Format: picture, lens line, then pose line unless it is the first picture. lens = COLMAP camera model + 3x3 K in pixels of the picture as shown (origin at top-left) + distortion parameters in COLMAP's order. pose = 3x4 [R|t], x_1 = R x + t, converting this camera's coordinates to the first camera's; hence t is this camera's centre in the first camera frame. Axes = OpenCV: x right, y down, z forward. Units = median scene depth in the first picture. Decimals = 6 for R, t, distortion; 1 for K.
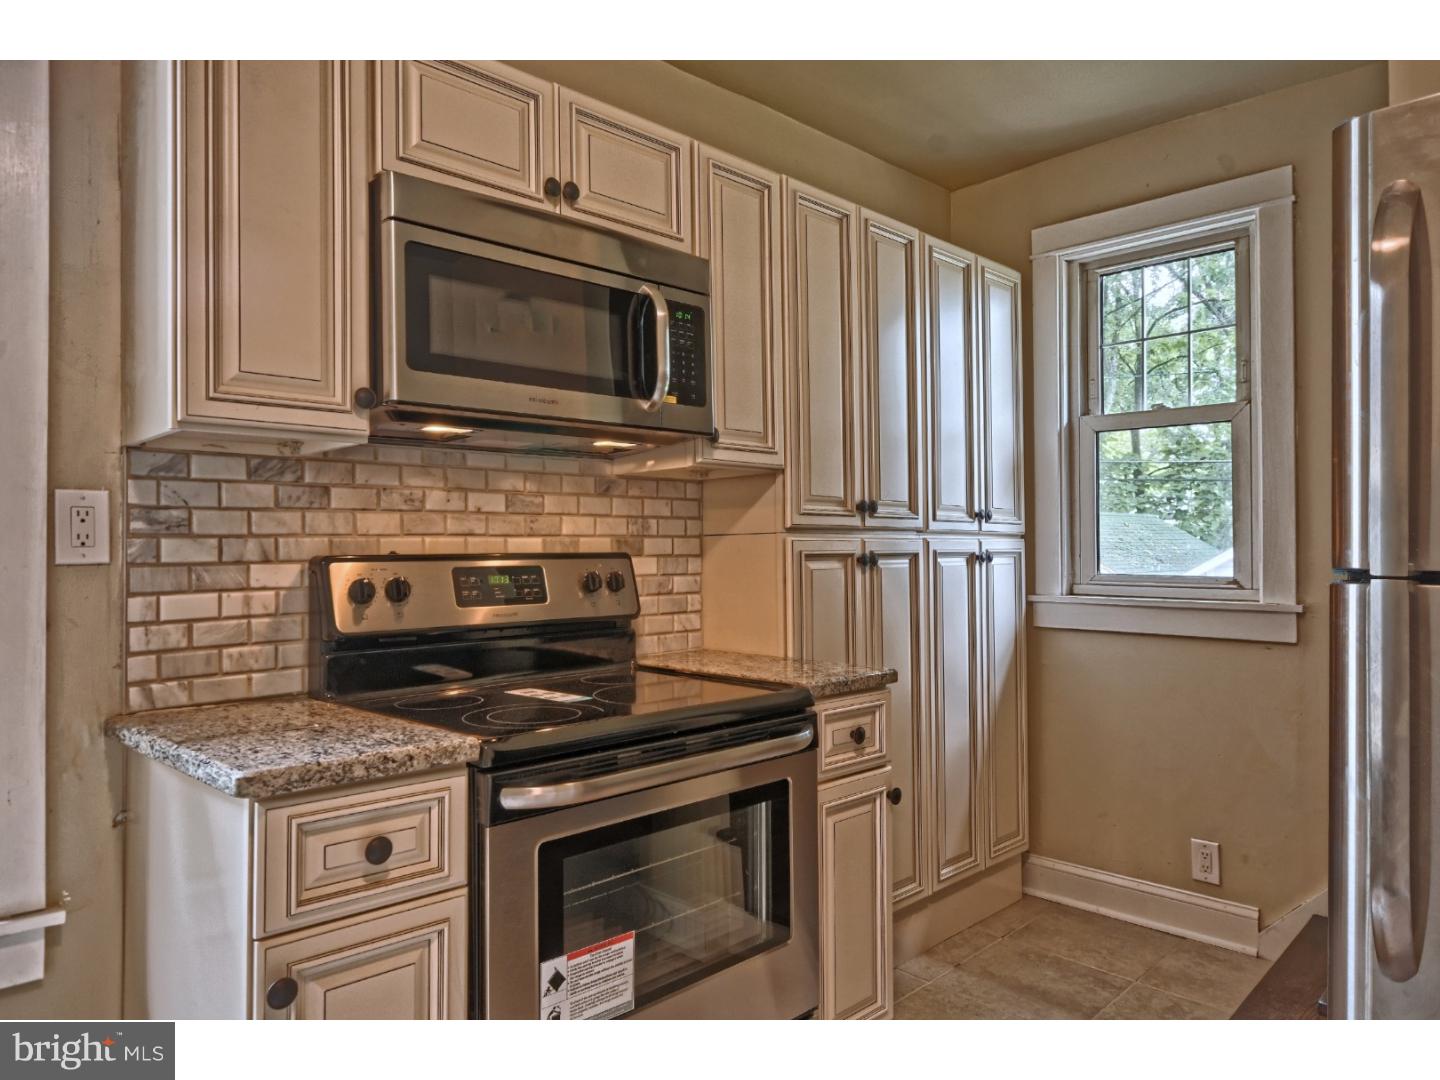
lens RADIAL K [[970.2, 0, 720.0], [0, 970.2, 540.0], [0, 0, 1]] dist [-0.000119, 0.000066]
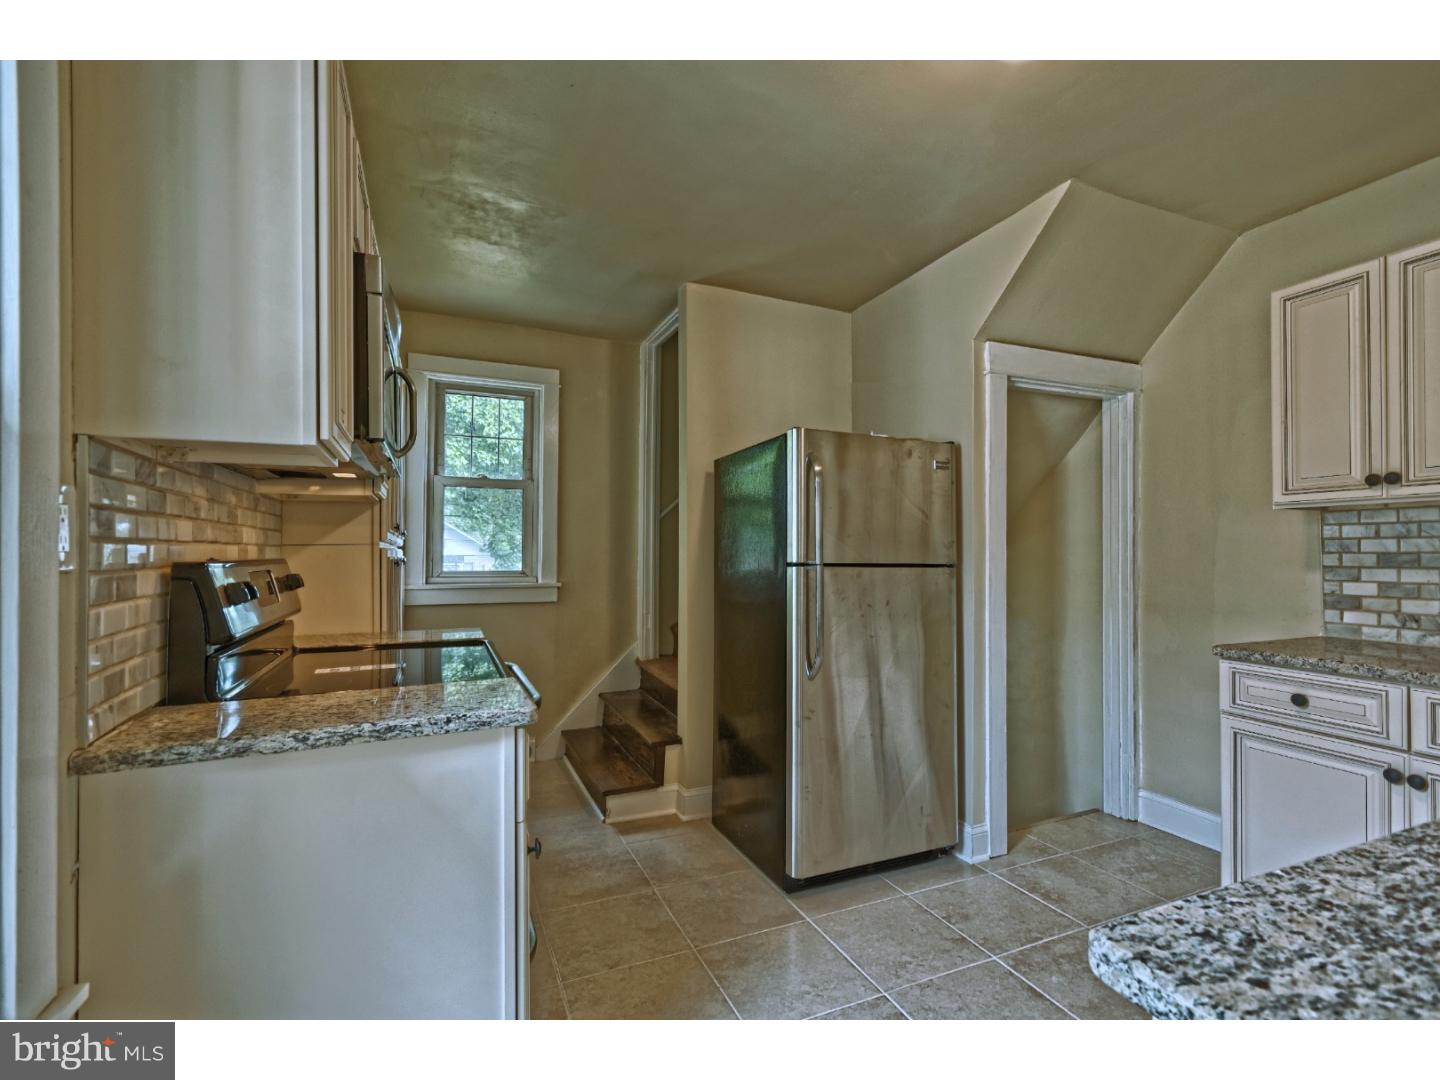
lens RADIAL K [[664.8, 0, 720.0], [0, 664.8, 540.0], [0, 0, 1]] dist [-0.003691, -0.000642]
pose [[0.369731, 0.020542, 0.928912, -0.604350], [-0.003132, 0.999777, -0.020862, 0.004930], [-0.929133, 0.004804, 0.369713, 0.168591]]
